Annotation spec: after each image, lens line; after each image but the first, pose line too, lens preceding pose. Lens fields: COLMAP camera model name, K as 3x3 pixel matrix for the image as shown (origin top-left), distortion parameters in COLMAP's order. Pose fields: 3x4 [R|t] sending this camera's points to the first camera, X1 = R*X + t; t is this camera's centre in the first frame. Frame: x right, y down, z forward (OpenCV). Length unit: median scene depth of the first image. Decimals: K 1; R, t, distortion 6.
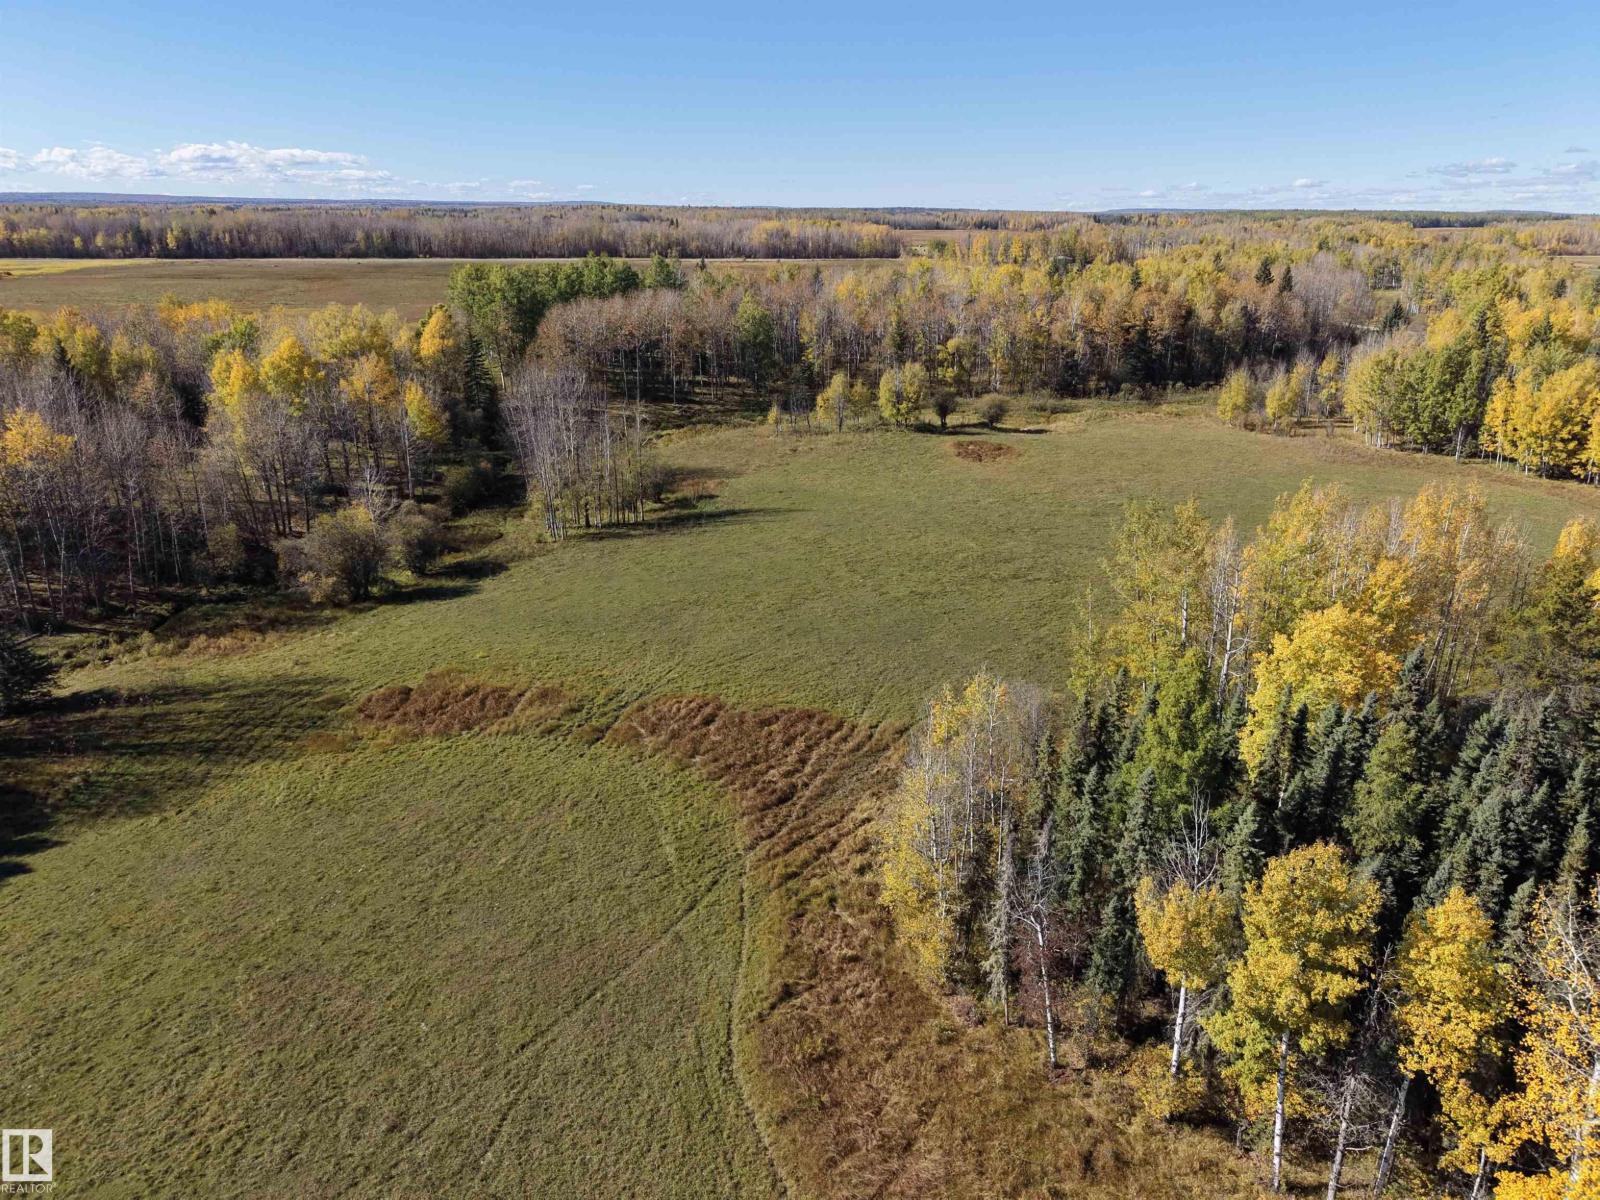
lens RADIAL K [[1075.0, 0, 790.5], [0, 1075.0, 601.1], [0, 0, 1]] dist [0.022092, -0.022217]
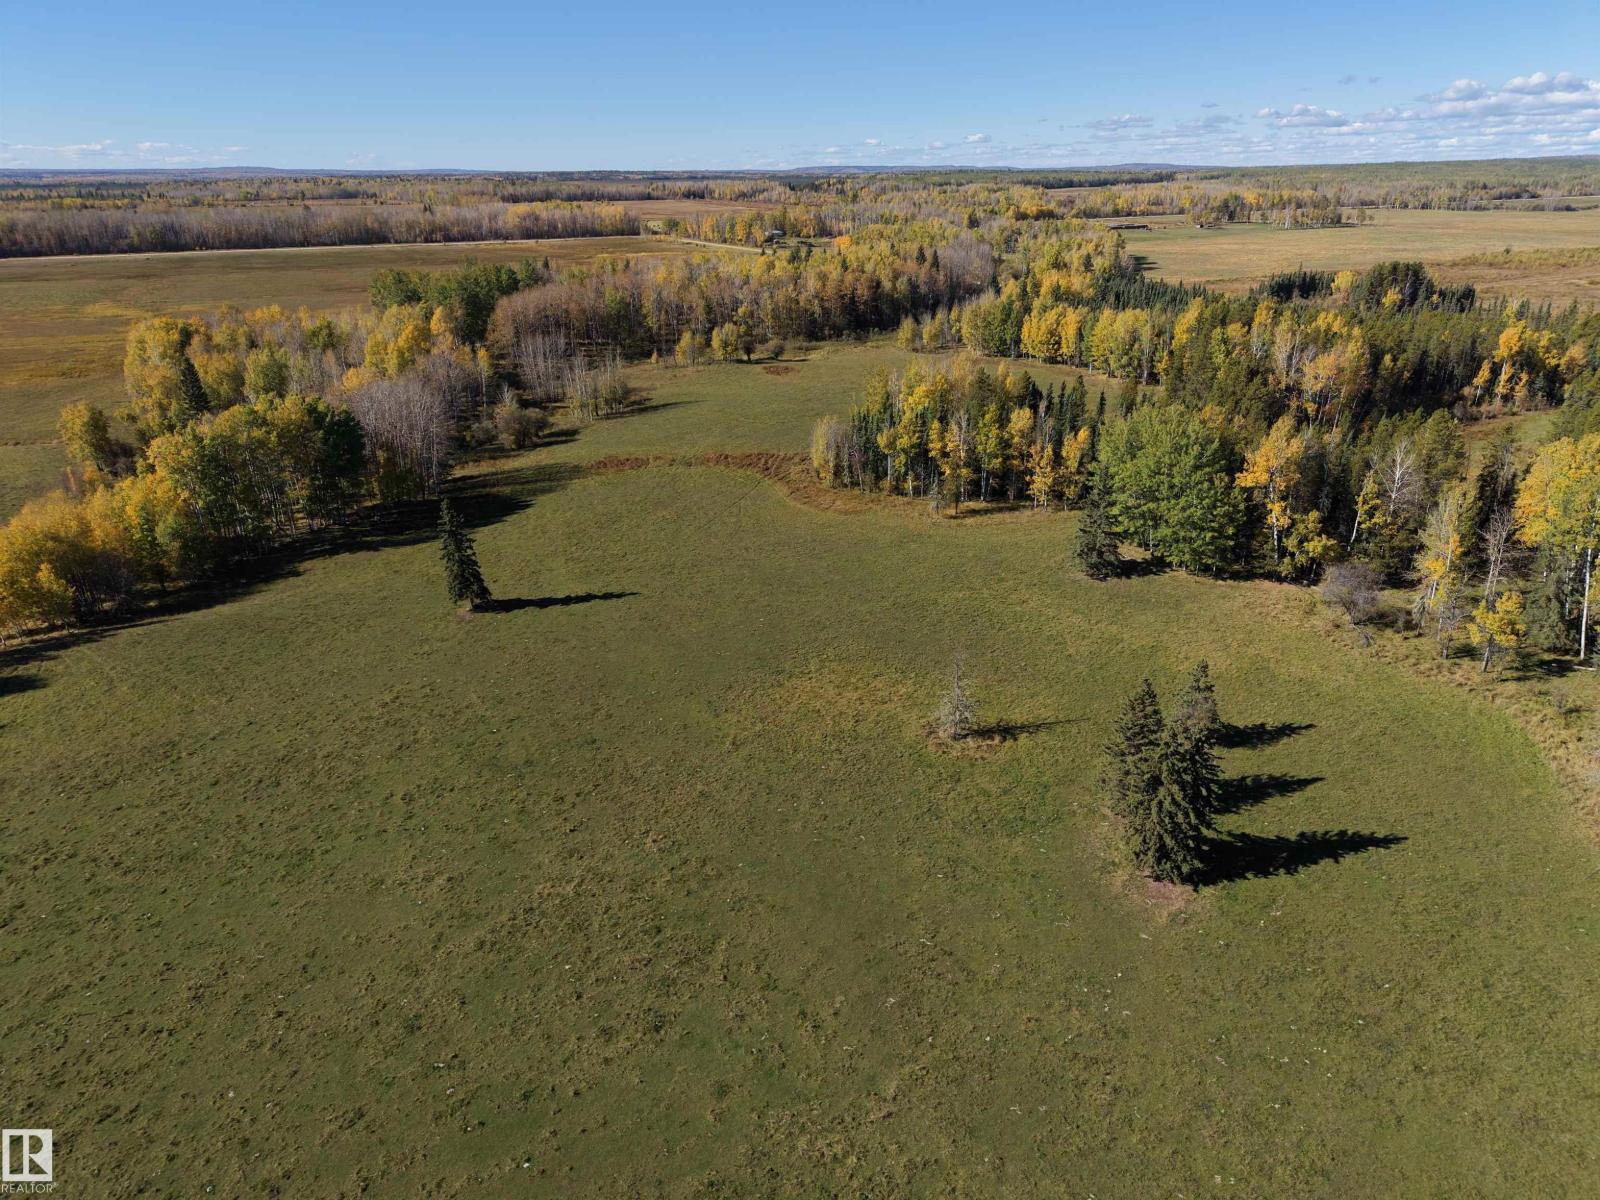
lens RADIAL K [[1073.3, 0, 799.8], [0, 1073.3, 605.1], [0, 0, 1]] dist [0.029787, -0.021586]
pose [[0.962657, -0.116034, 0.244595, -0.553620], [0.107188, 0.993020, 0.049218, 0.338052], [-0.248599, -0.021163, 0.968375, -1.555262]]
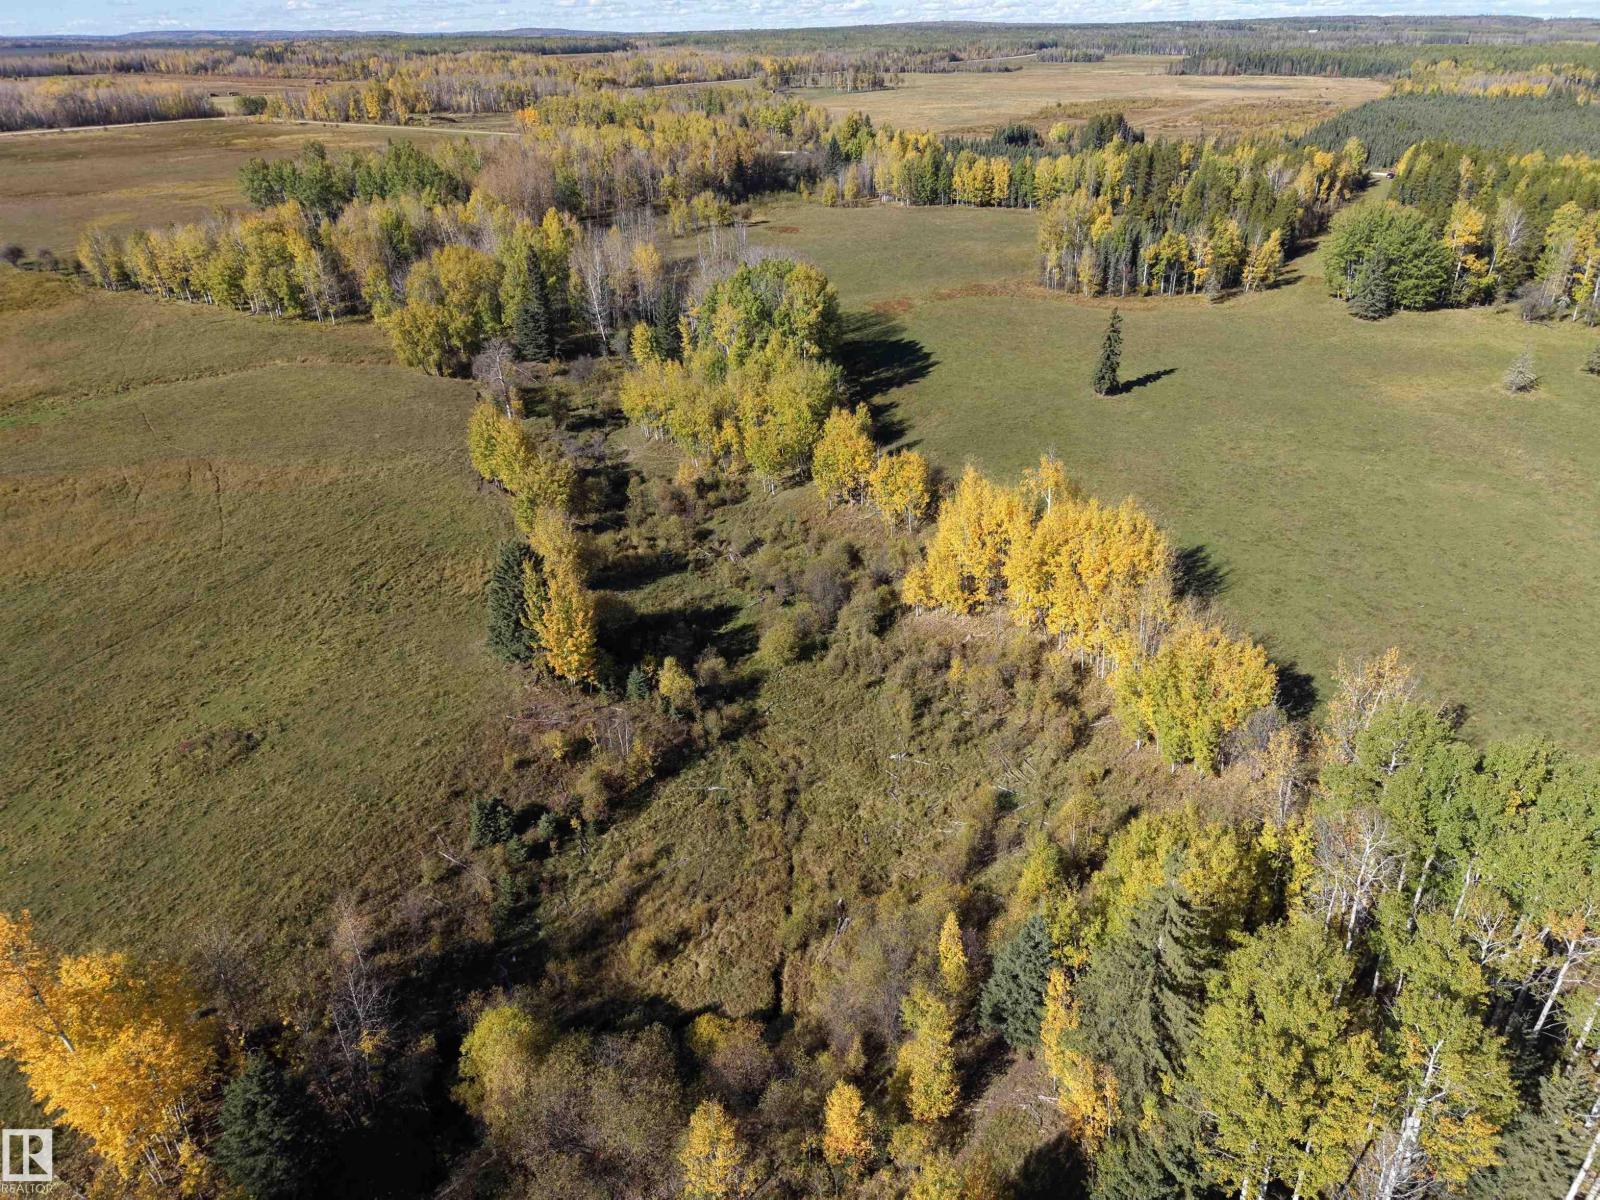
lens RADIAL K [[1073.3, 0, 799.8], [0, 1073.3, 605.1], [0, 0, 1]] dist [0.029787, -0.021586]
pose [[0.709216, -0.346523, 0.613950, -2.559945], [0.256622, 0.938010, 0.232986, 0.109178], [-0.656626, -0.007684, 0.754177, -1.087453]]
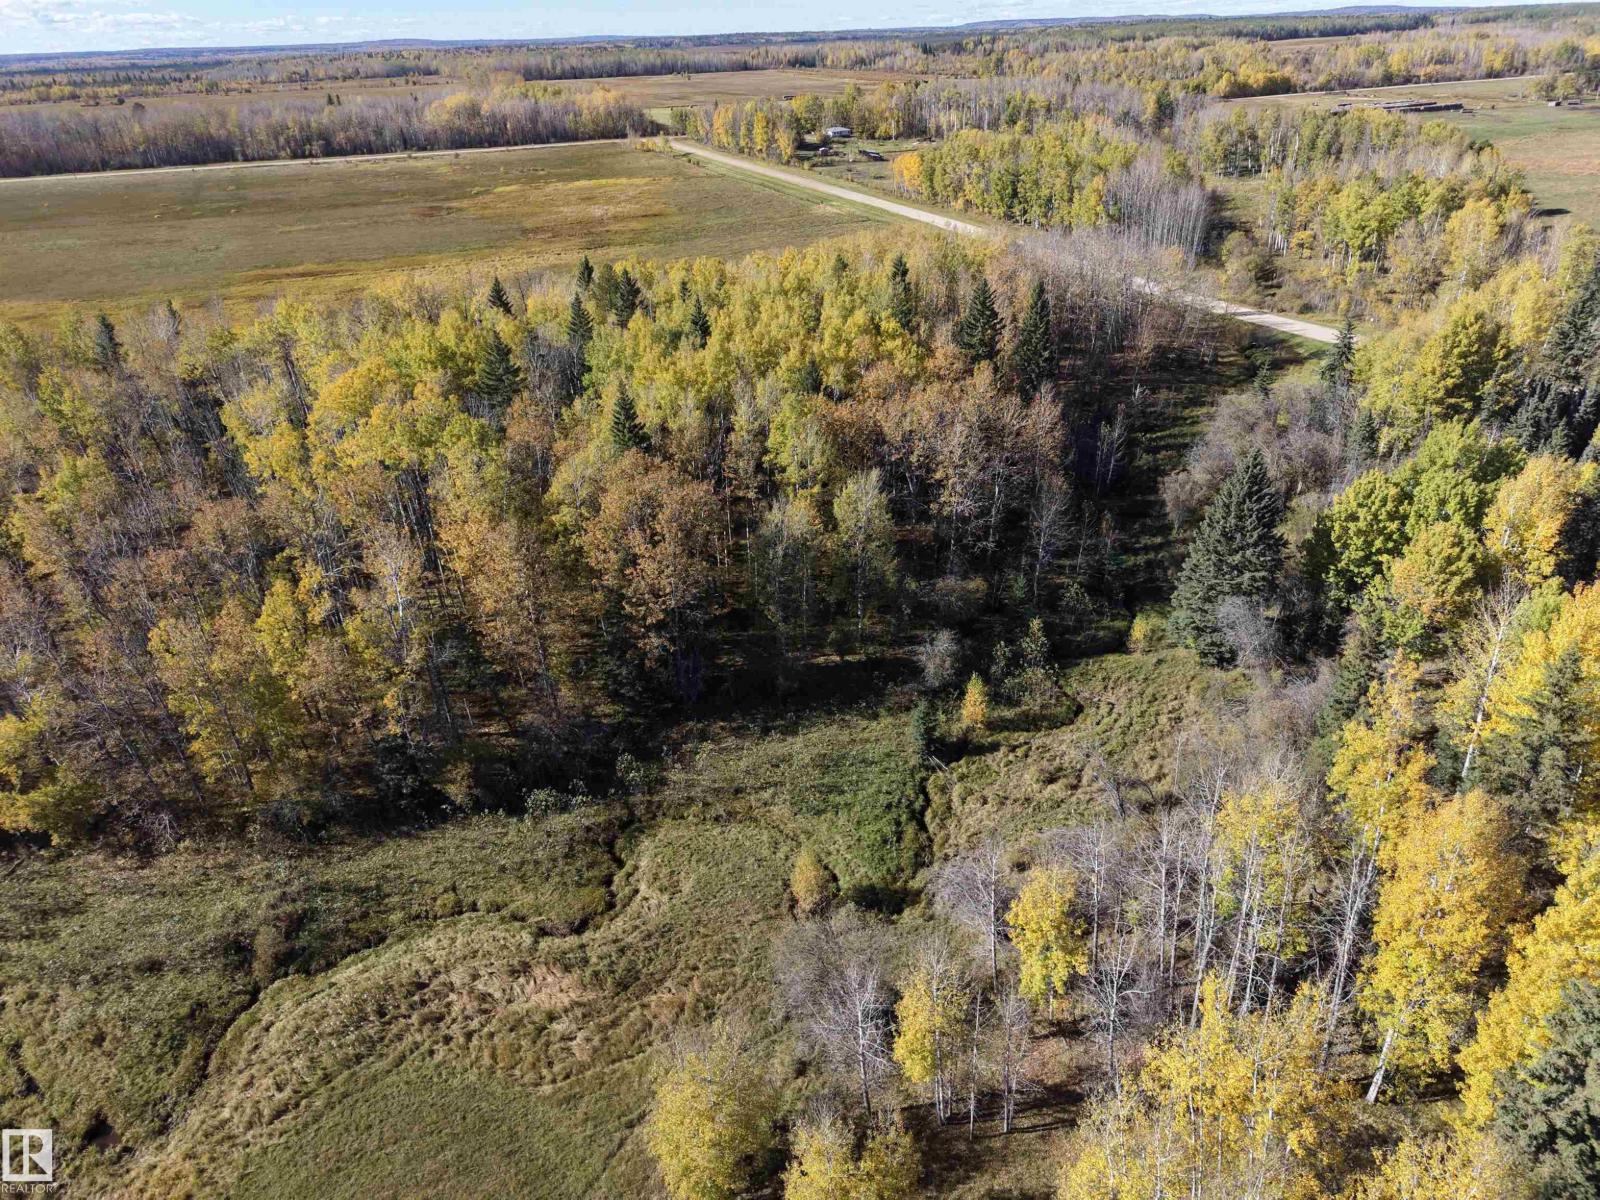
lens RADIAL K [[1073.3, 0, 799.8], [0, 1073.3, 605.1], [0, 0, 1]] dist [0.029787, -0.021586]
pose [[0.990282, -0.098274, 0.098408, 0.968646], [0.083811, 0.986366, 0.141624, -0.808621], [-0.110984, -0.132000, 0.985017, 1.707321]]
